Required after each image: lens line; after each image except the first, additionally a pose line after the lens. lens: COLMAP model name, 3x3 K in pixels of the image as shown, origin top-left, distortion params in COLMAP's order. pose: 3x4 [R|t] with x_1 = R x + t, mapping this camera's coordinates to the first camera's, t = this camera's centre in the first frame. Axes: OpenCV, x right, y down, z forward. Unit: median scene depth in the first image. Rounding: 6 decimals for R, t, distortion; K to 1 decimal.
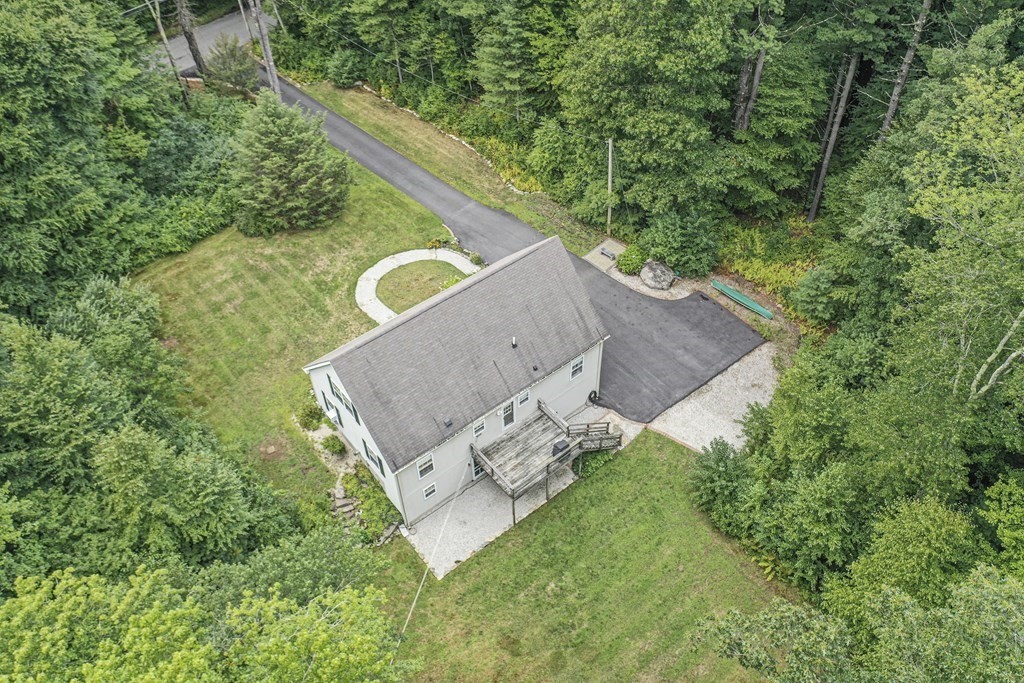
lens RADIAL K [[812.9, 0, 513.1], [0, 812.9, 340.8], [0, 0, 1]] dist [0.002242, 0.001052]
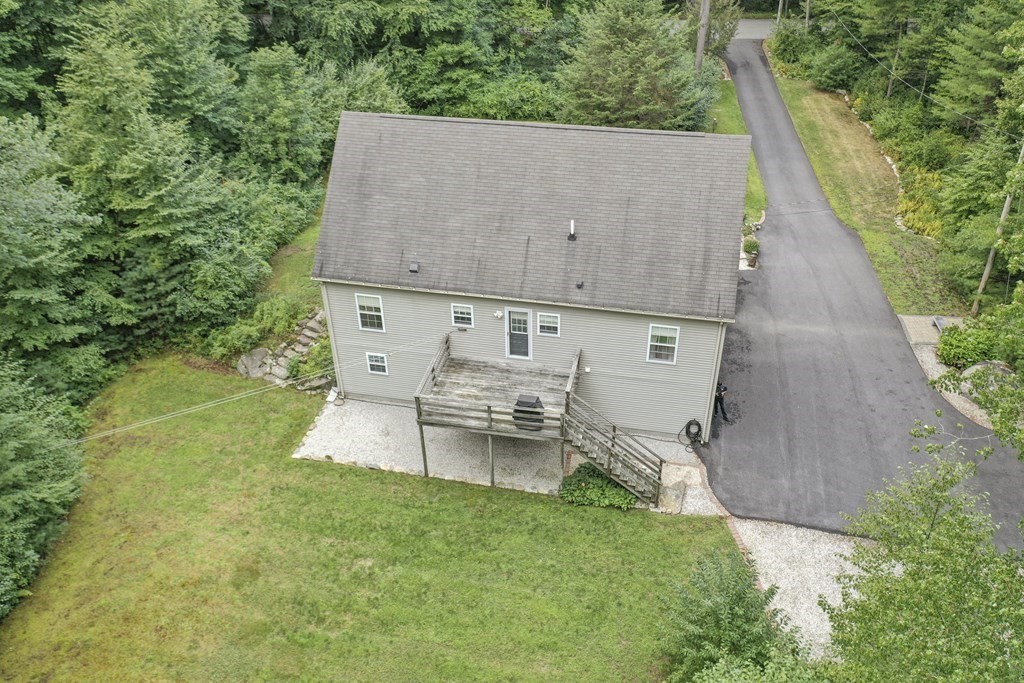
lens RADIAL K [[812.9, 0, 511.7], [0, 812.9, 341.2], [0, 0, 1]] dist [0.002242, 0.001052]
pose [[0.623887, 0.452692, -0.637052, 0.390682], [-0.562956, 0.825727, 0.035443, 0.072964], [0.542076, 0.336520, 0.770006, 0.481978]]
